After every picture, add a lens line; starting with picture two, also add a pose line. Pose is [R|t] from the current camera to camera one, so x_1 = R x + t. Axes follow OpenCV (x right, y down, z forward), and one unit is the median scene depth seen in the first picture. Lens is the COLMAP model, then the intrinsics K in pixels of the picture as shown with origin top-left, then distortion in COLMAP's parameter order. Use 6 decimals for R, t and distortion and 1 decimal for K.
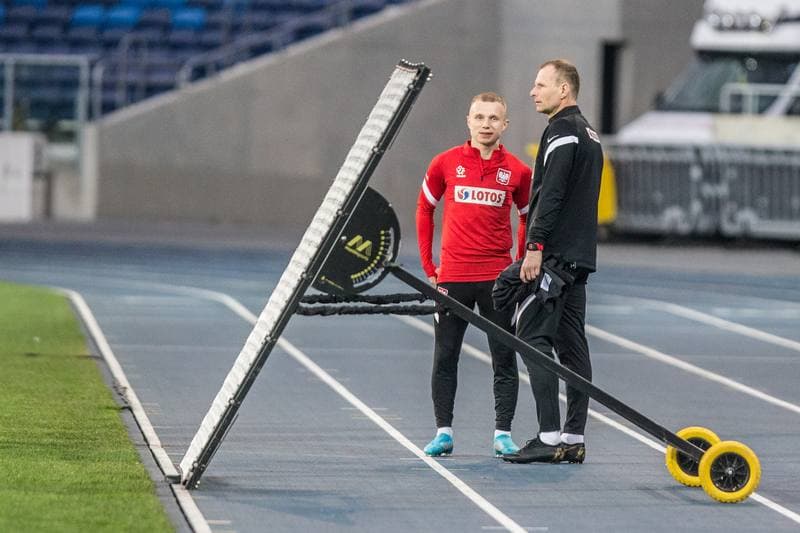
lens RADIAL K [[4172.1, 0, 400.0], [0, 4172.1, 266.5], [0, 0, 1]] dist [-0.141792, 19.840959]
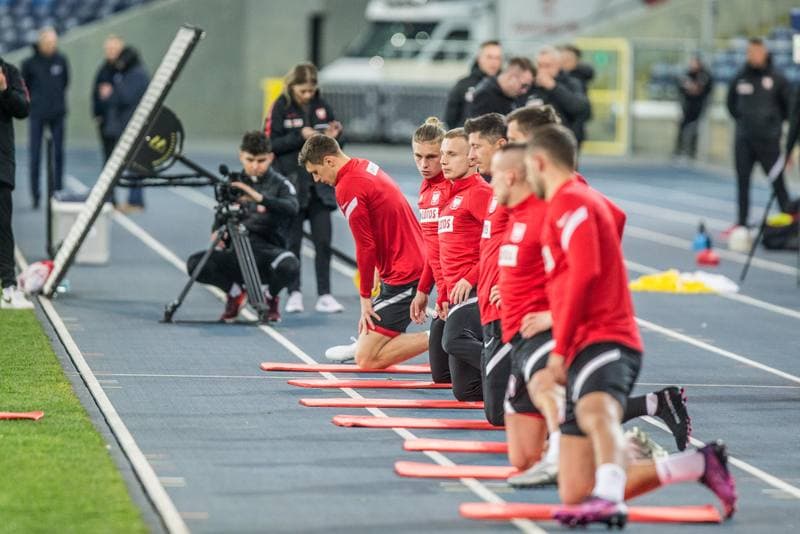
lens RADIAL K [[4172.1, 0, 400.0], [0, 4172.1, 267.0], [0, 0, 1]] dist [-0.141792, 19.840959]
pose [[0.999460, -0.001453, 0.032830, 0.029559], [-0.000035, 0.998974, 0.045294, -0.029458], [-0.032863, -0.045271, 0.998434, -0.566337]]
